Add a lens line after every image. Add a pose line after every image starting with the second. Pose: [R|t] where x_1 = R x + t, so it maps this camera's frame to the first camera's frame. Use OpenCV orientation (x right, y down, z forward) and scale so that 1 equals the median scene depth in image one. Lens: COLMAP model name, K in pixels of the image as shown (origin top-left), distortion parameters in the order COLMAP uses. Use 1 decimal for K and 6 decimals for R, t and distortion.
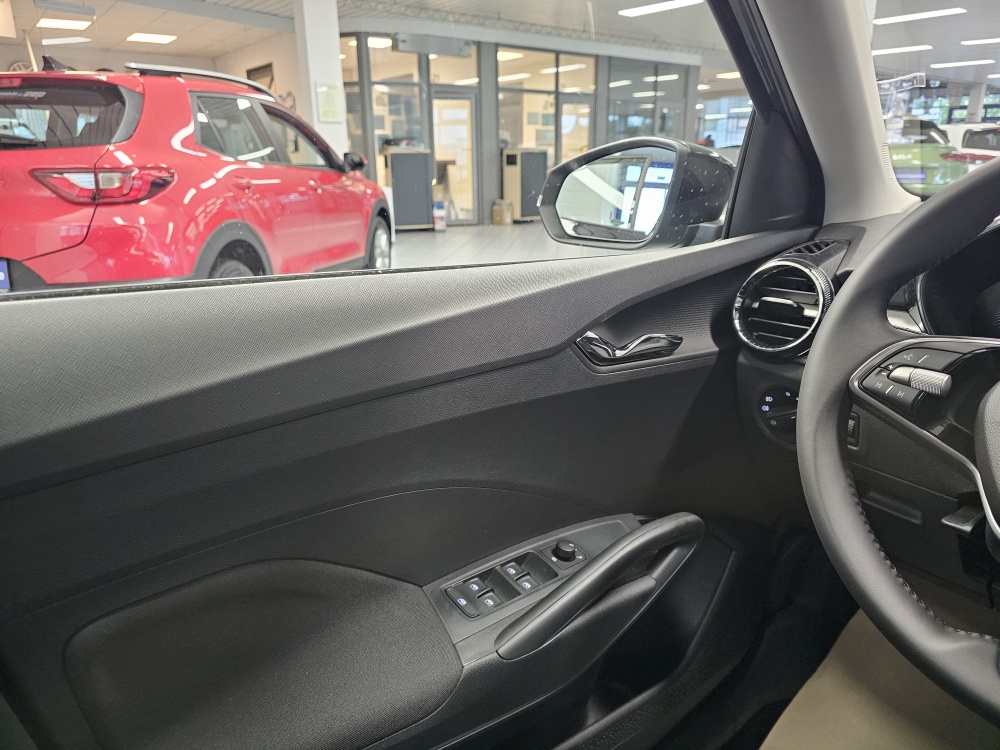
lens RADIAL K [[683.0, 0, 495.5], [0, 683.0, 372.8], [0, 0, 1]] dist [0.047998, -0.056554]
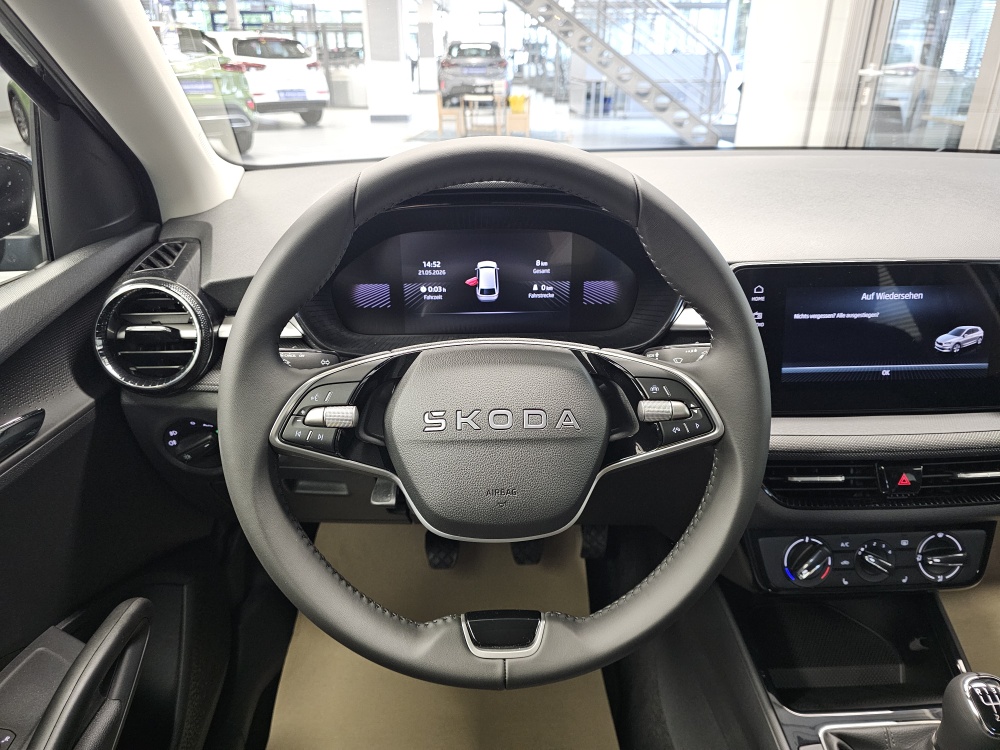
lens RADIAL K [[683.0, 0, 506.4], [0, 683.0, 363.0], [0, 0, 1]] dist [0.047998, -0.056554]
pose [[0.605686, -0.312167, 0.731913, 0.034658], [0.227132, 0.949389, 0.216962, -0.143512], [-0.762598, 0.034830, 0.645934, 0.092190]]
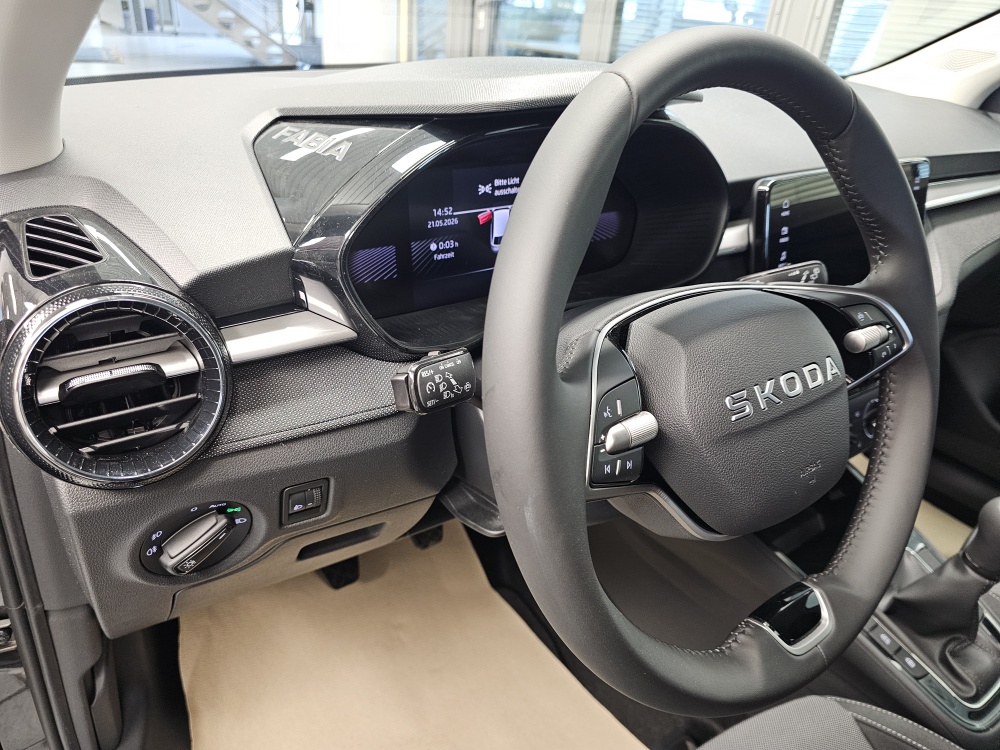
lens RADIAL K [[683.0, 0, 495.1], [0, 683.0, 380.4], [0, 0, 1]] dist [0.047998, -0.056554]
pose [[0.069097, -0.476954, 0.876208, 0.000449], [0.226869, 0.862807, 0.451768, -0.250238], [-0.971471, 0.167569, 0.167824, 0.634460]]
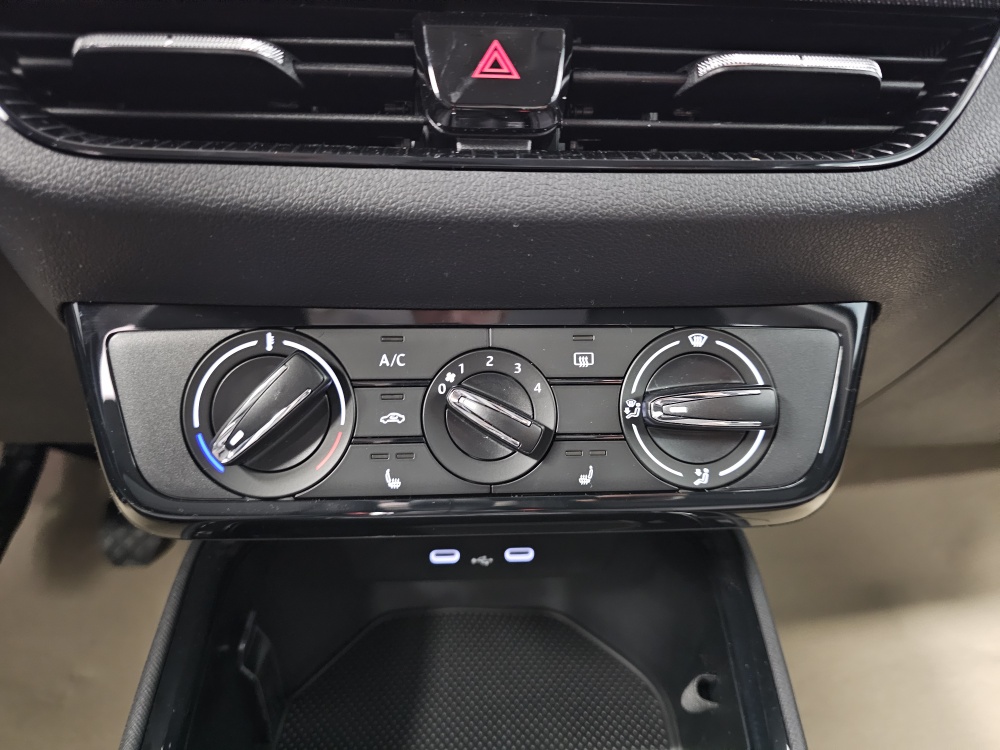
lens RADIAL K [[683.0, 0, 494.9], [0, 683.0, 373.0], [0, 0, 1]] dist [0.047998, -0.056554]
pose [[0.599595, -0.252694, 0.759363, 0.690466], [0.217962, 0.964537, 0.148867, 0.344804], [-0.770051, 0.076252, 0.633409, 0.133174]]
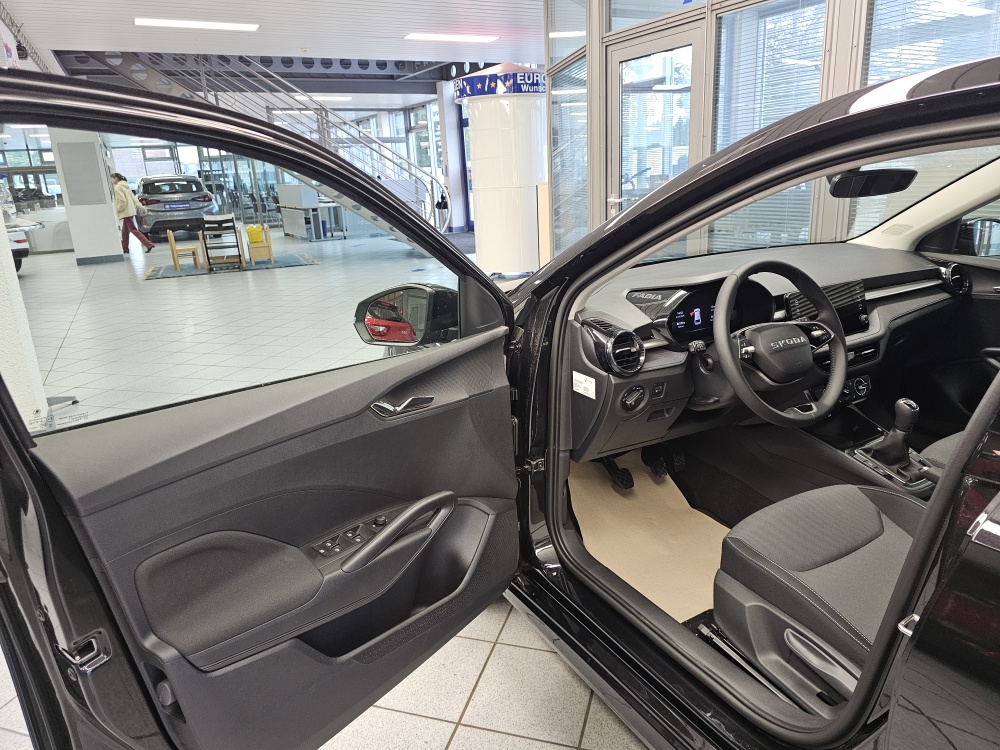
lens RADIAL K [[683.0, 0, 501.8], [0, 683.0, 370.4], [0, 0, 1]] dist [0.047998, -0.056554]
pose [[0.176695, -0.277286, 0.944400, -1.655306], [0.335917, 0.918877, 0.206943, -0.597785], [-0.925170, 0.280674, 0.255506, 0.800474]]
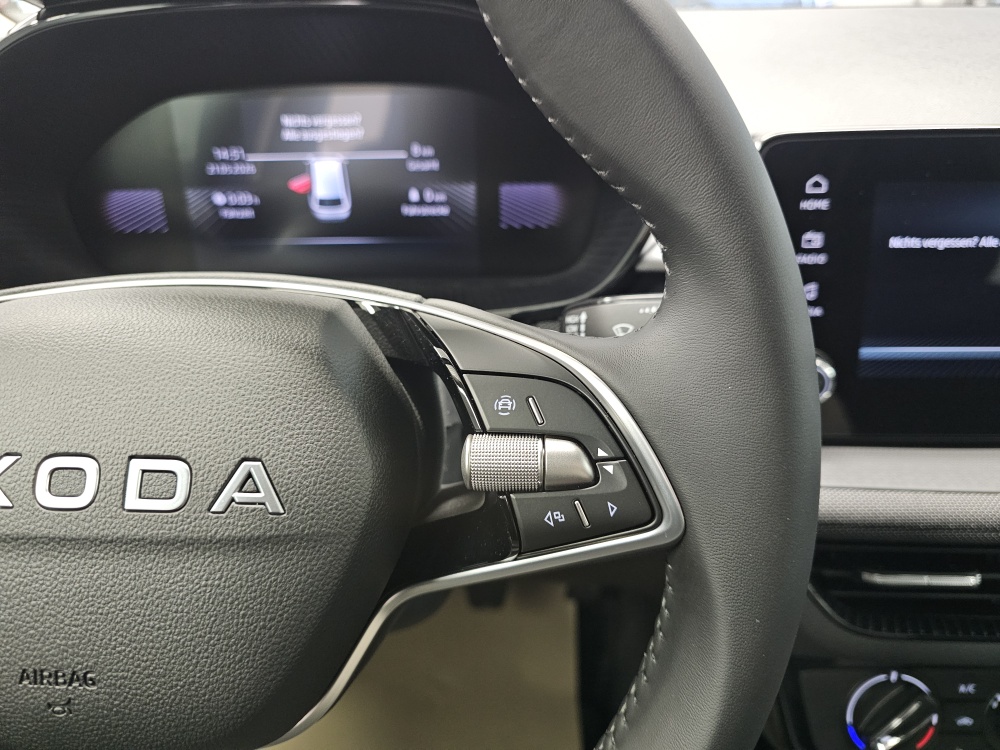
lens RADIAL K [[683.0, 0, 481.8], [0, 683.0, 370.8], [0, 0, 1]] dist [0.047998, -0.056554]
pose [[0.689495, -0.346088, 0.636255, 0.436353], [0.236834, 0.937892, 0.253511, -0.020521], [-0.684475, -0.024108, 0.728637, 0.235263]]
